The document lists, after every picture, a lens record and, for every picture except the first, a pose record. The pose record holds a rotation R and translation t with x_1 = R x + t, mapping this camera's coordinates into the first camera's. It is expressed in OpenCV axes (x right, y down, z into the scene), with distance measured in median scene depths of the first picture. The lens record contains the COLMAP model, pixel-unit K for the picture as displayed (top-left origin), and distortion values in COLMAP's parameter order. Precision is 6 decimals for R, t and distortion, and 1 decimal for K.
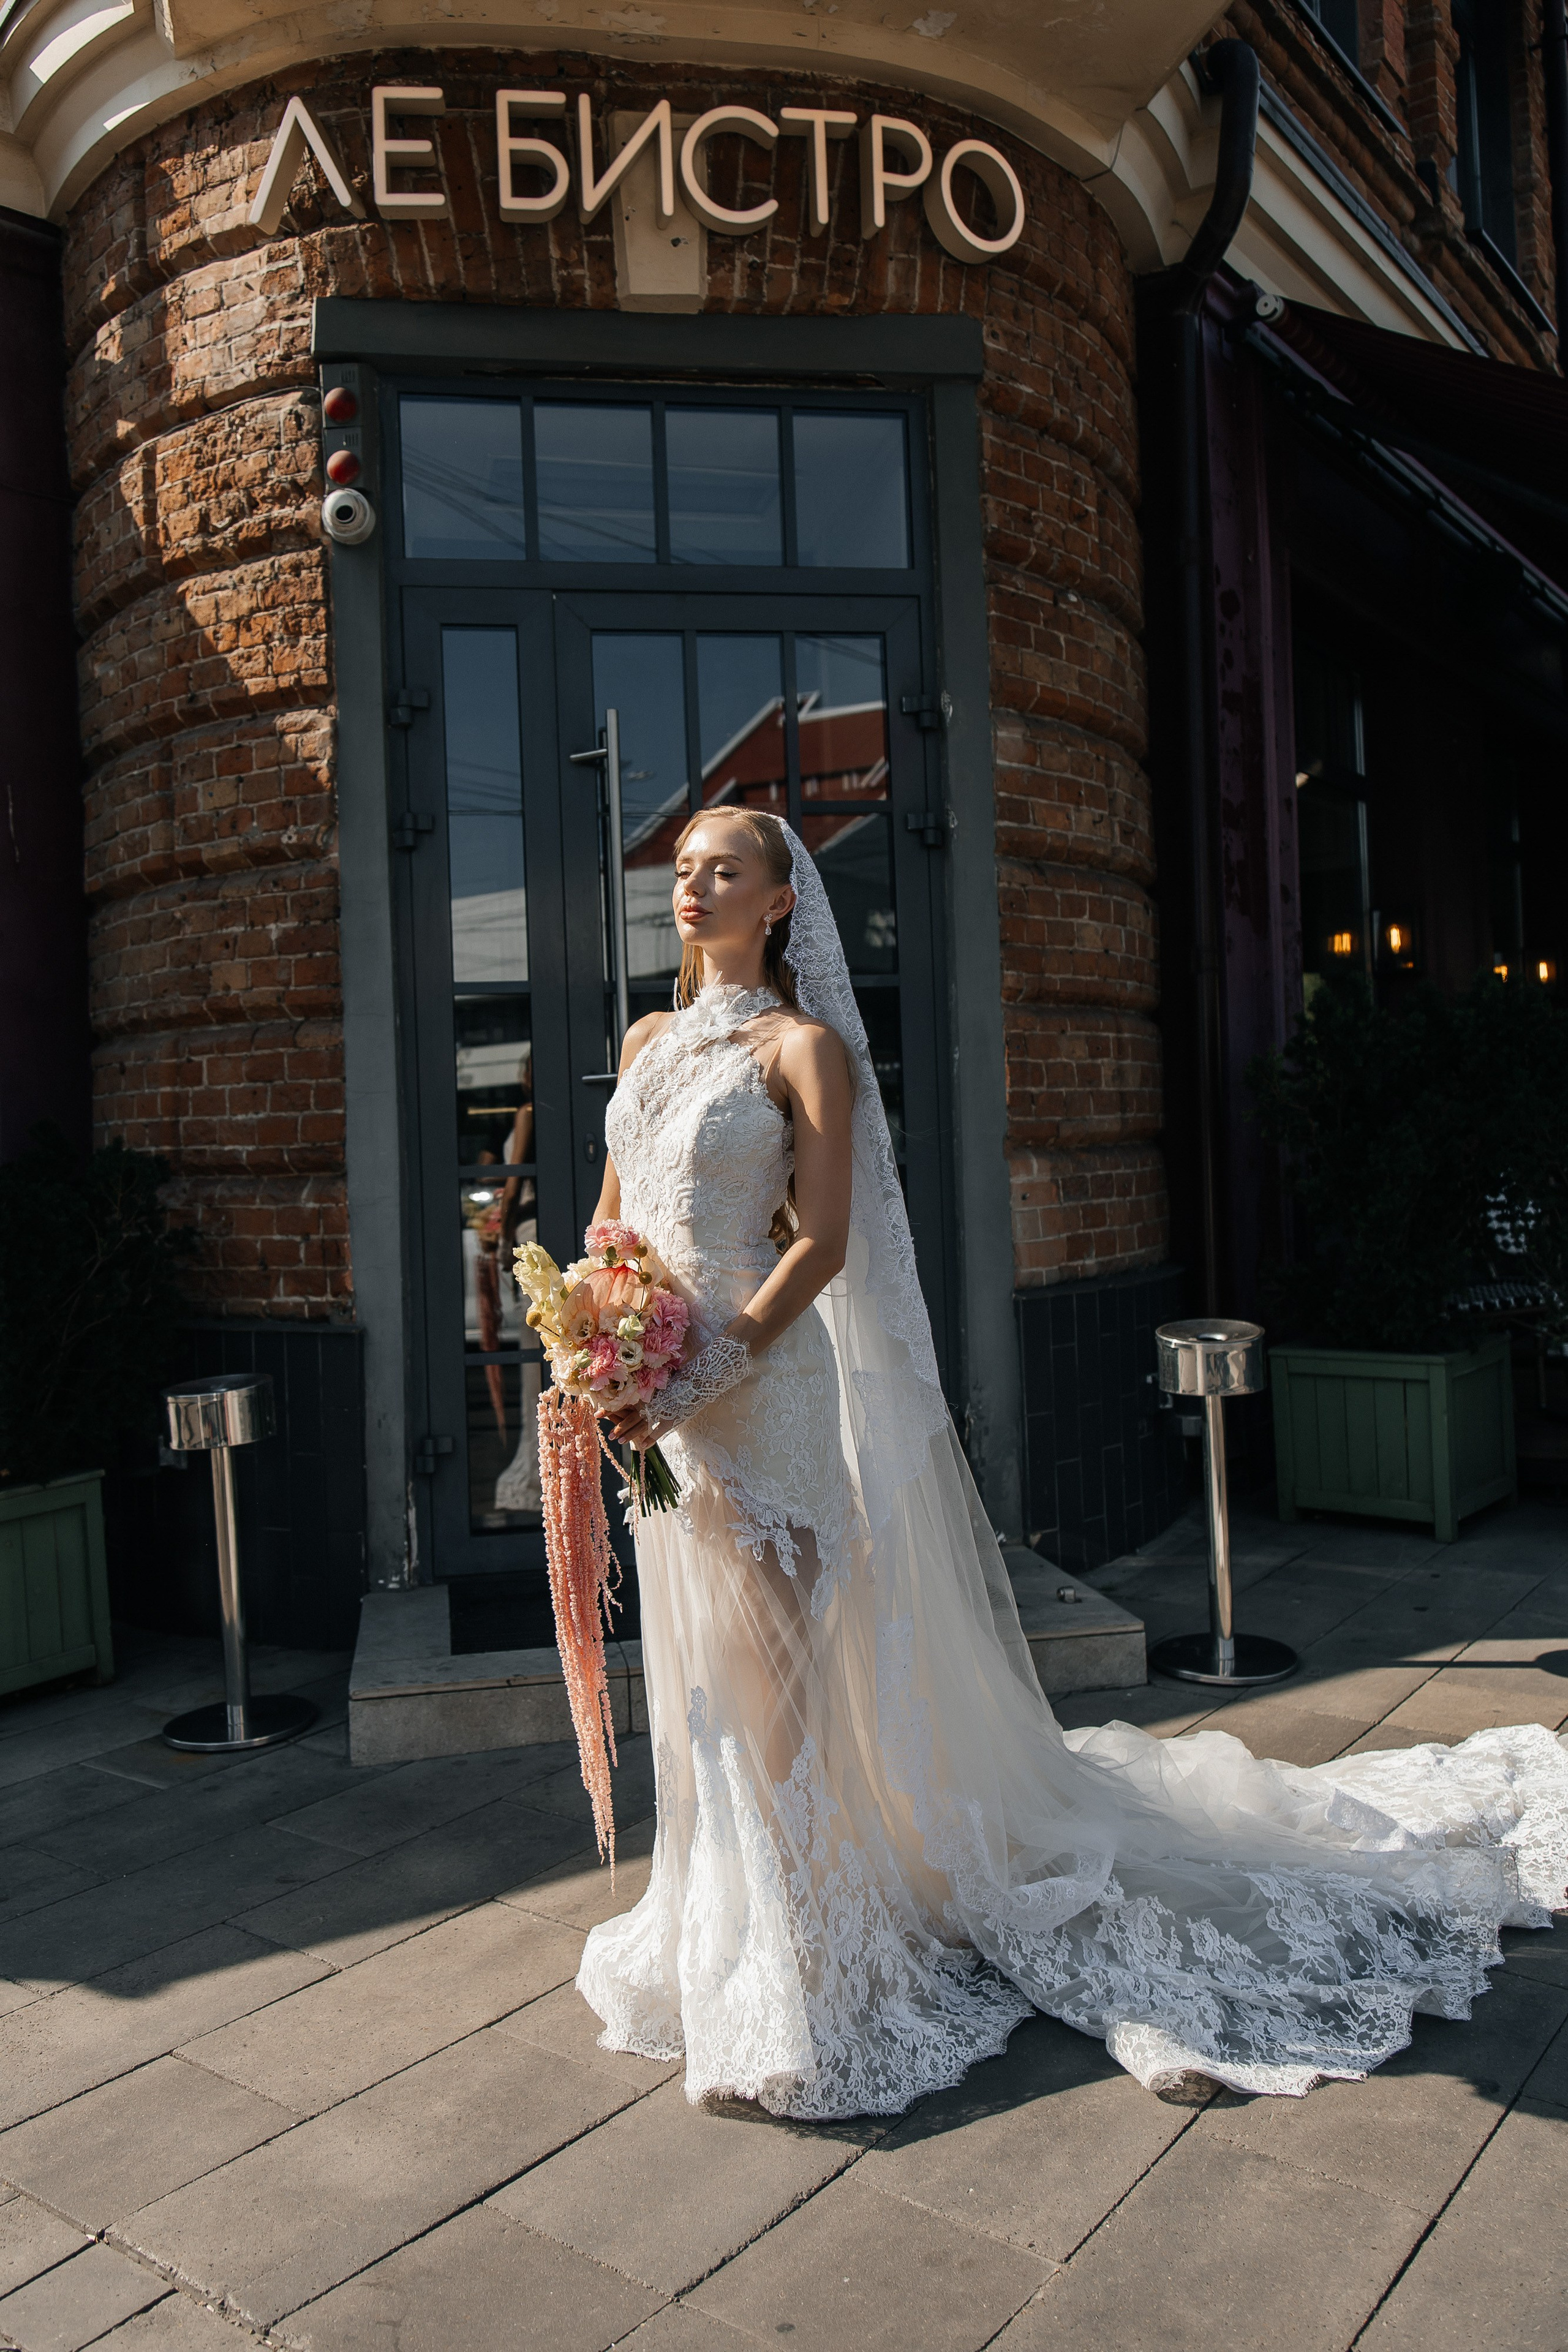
lens RADIAL K [[1860.6, 0, 784.1], [0, 1860.6, 1144.4], [0, 0, 1]] dist [-0.047401, 0.006415]
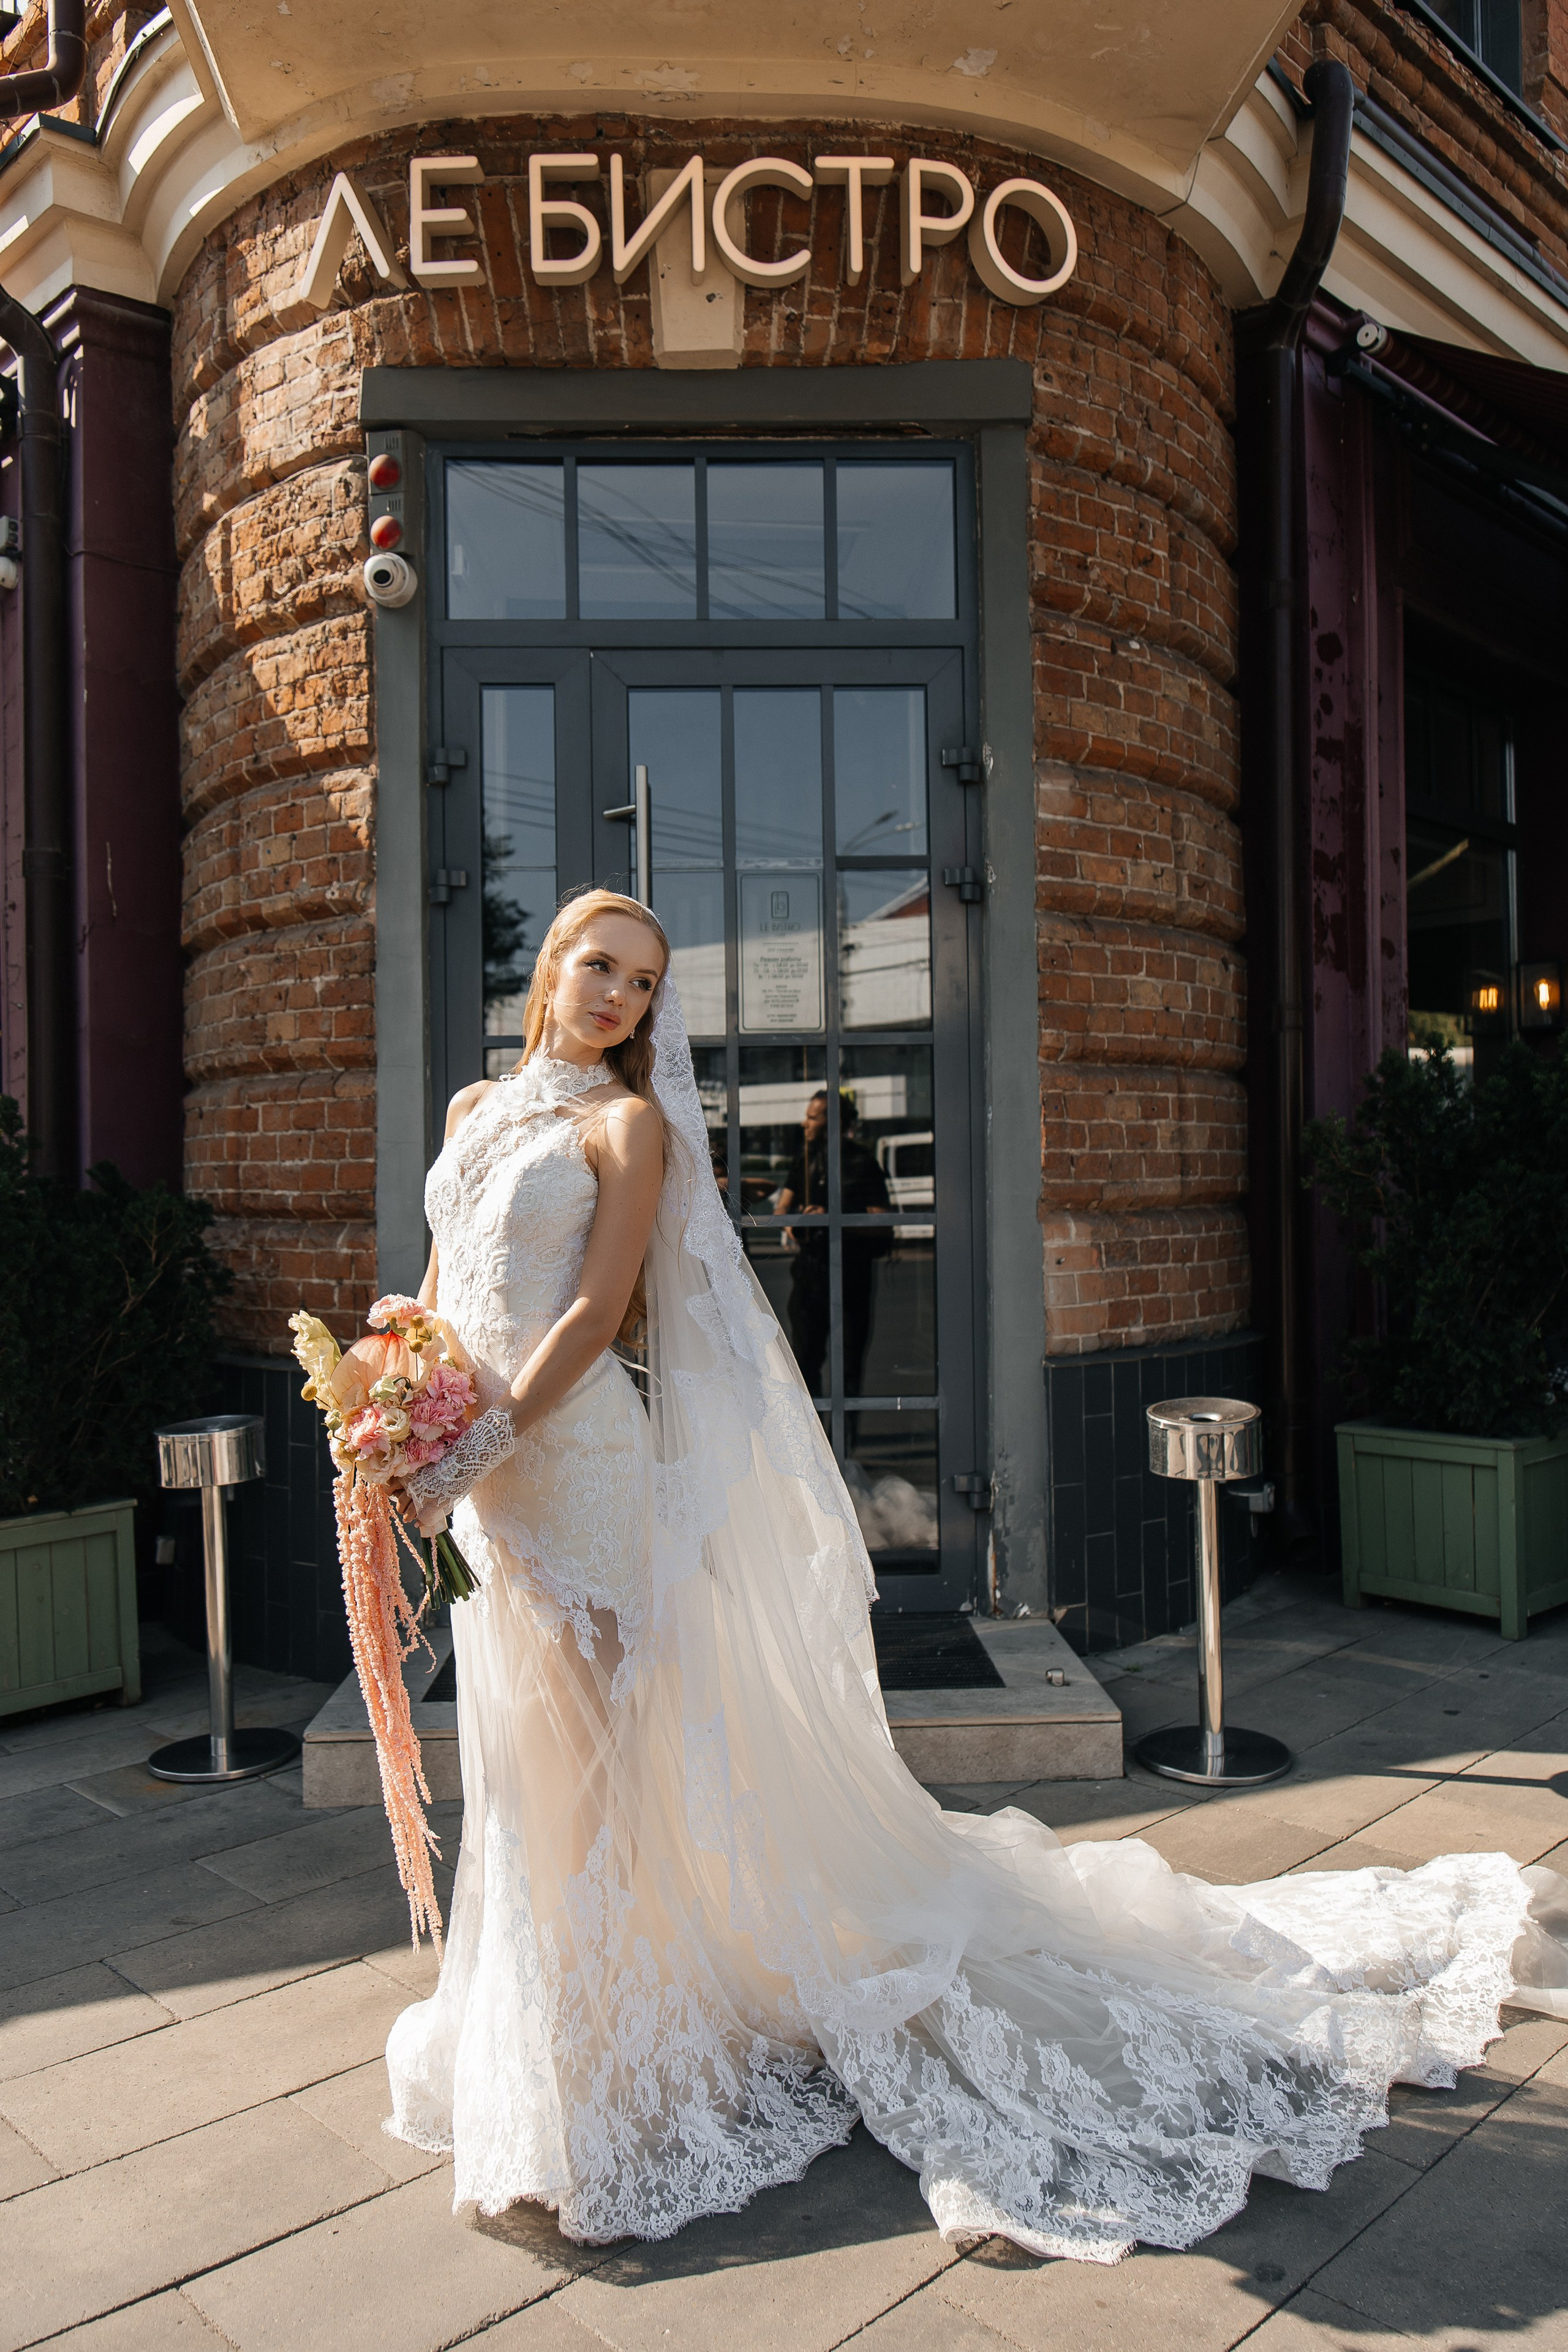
lens RADIAL K [[1809.9, 0, 784.0], [0, 1809.9, 1176.0], [0, 0, 1]] dist [-0.046131, 0.008468]
pose [[0.989267, 0.021737, -0.144494, 0.128166], [-0.022088, 0.999756, -0.000823, -0.013097], [0.144441, 0.004006, 0.989505, 0.044034]]
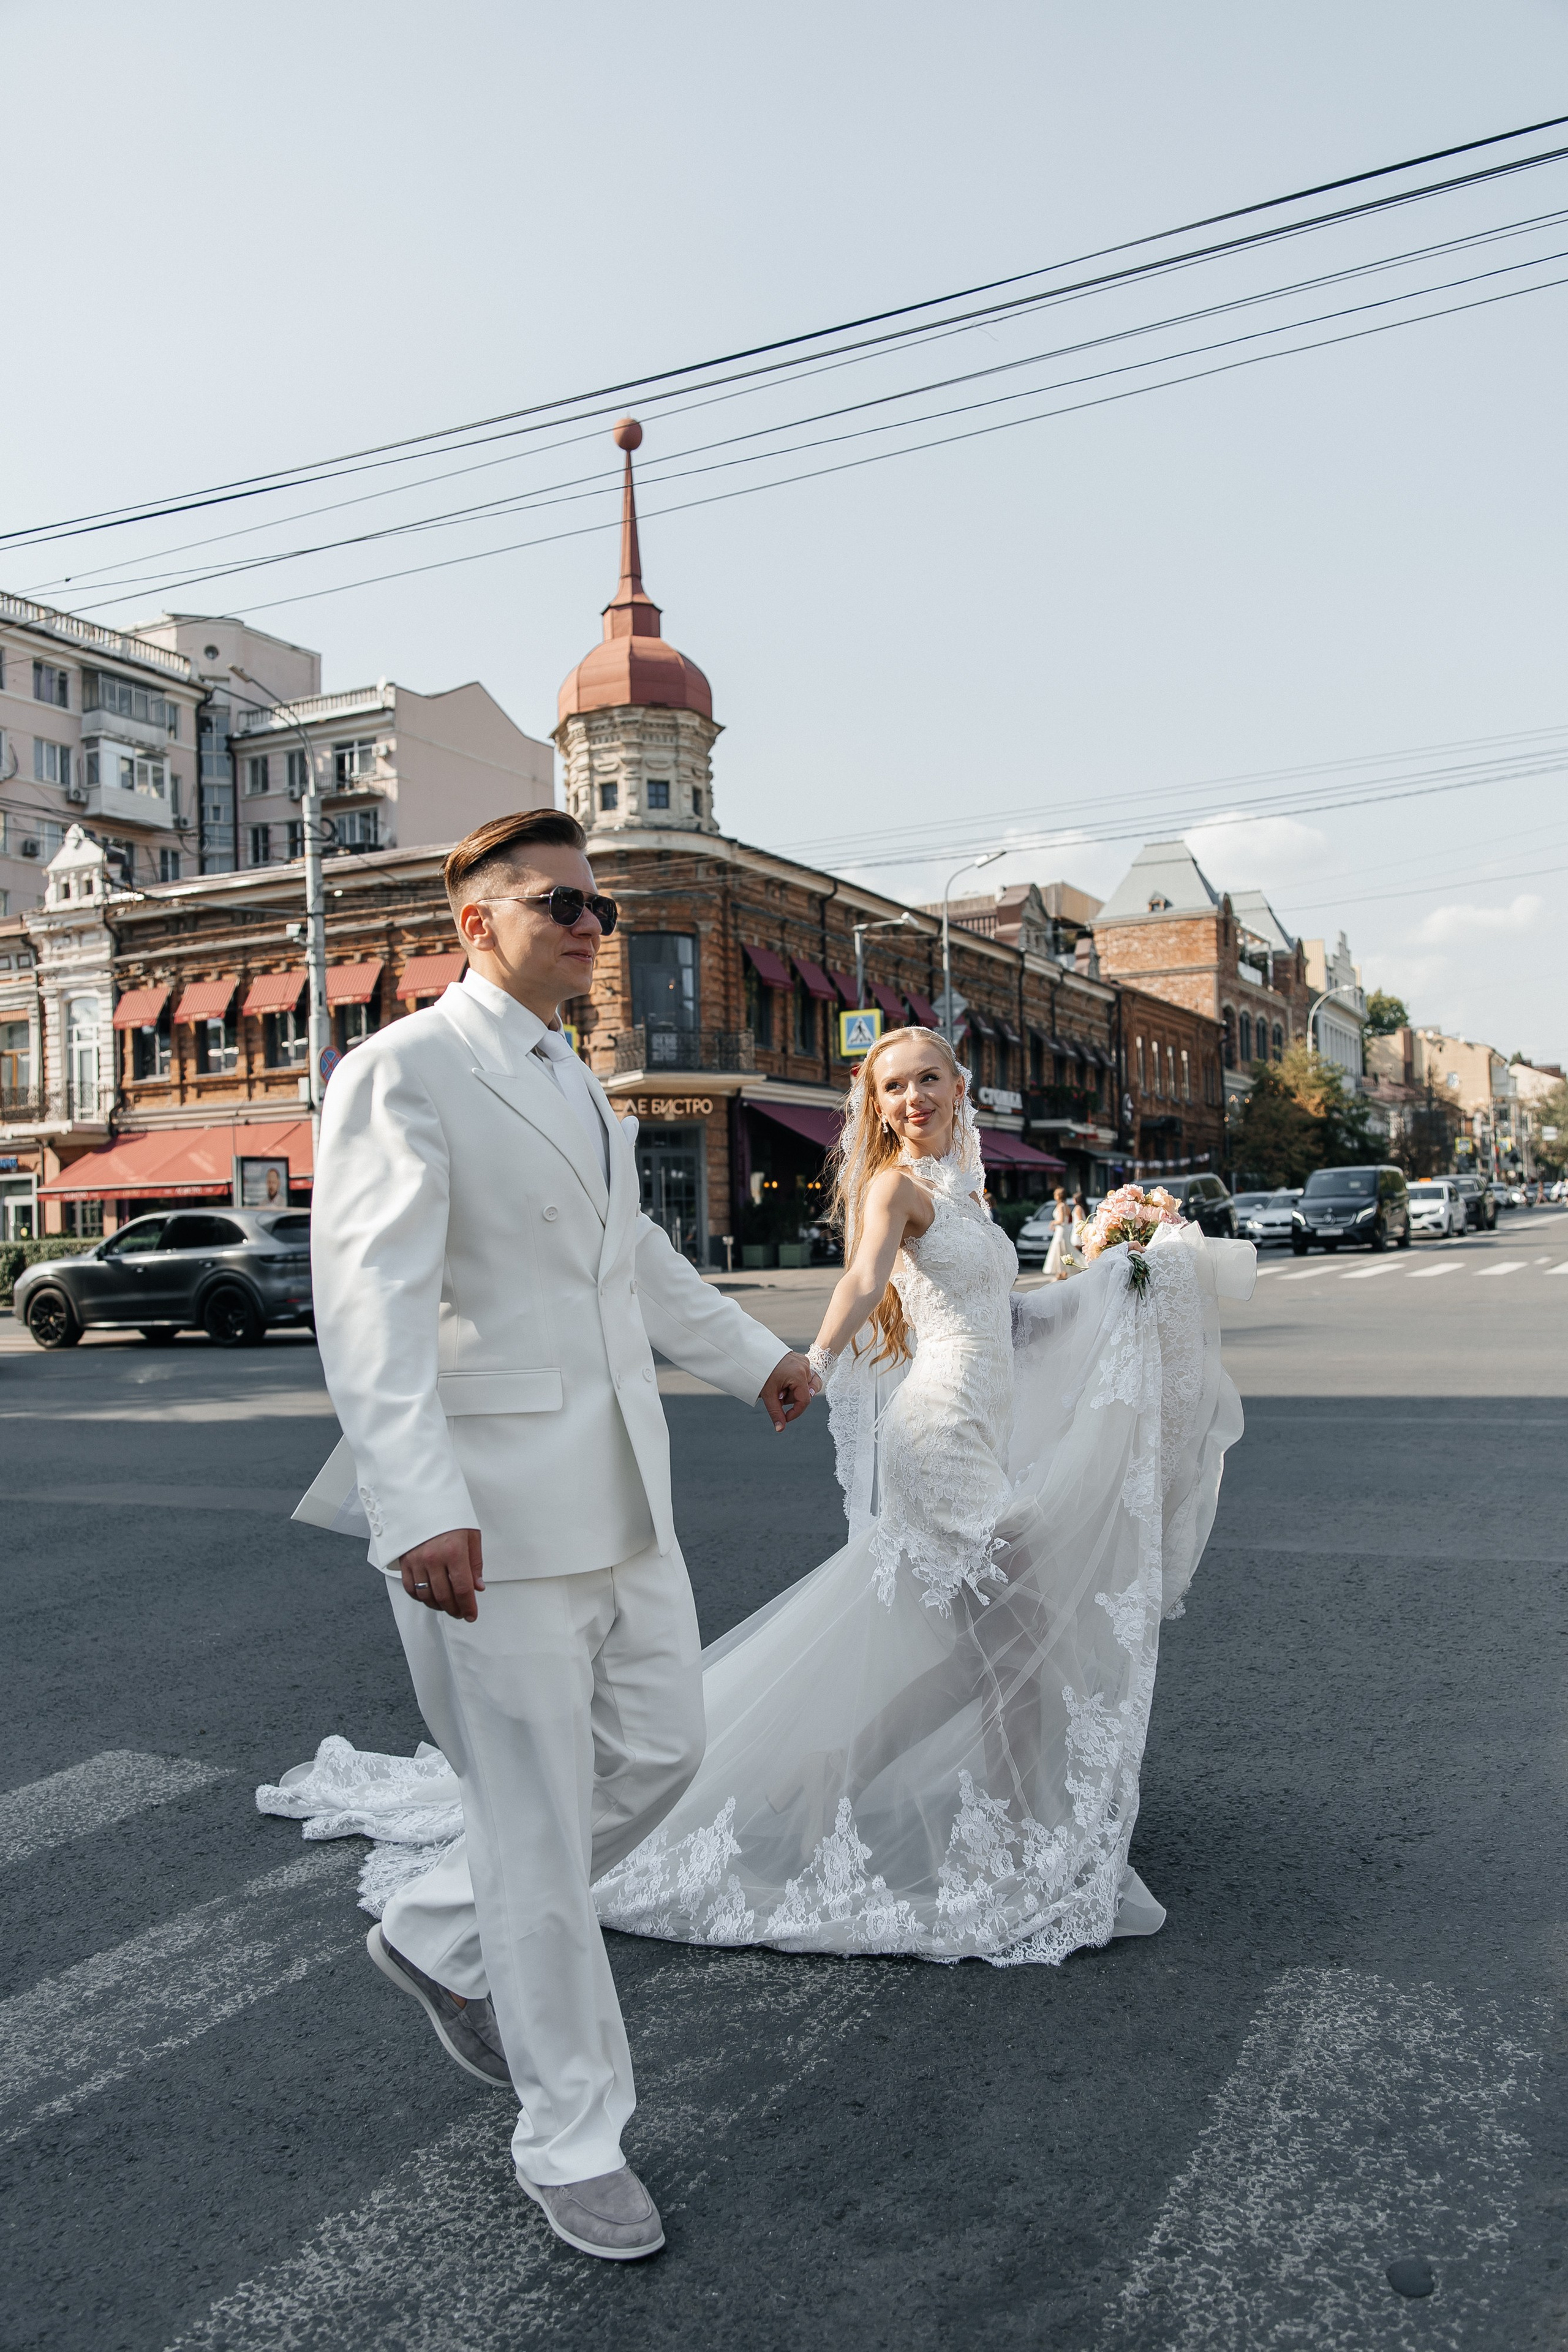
lens RADIAL K [[1809.9, 0, 784.0], [0, 1809.9, 1176.0], [0, 0, 1]] dist [-0.046131, 0.008468]
pose [[0.987228, 0.009149, 0.159052, -0.866947], [-0.004985, 0.999635, -0.026559, 0.025510], [-0.159237, 0.025426, 0.986913, -7.320043]]
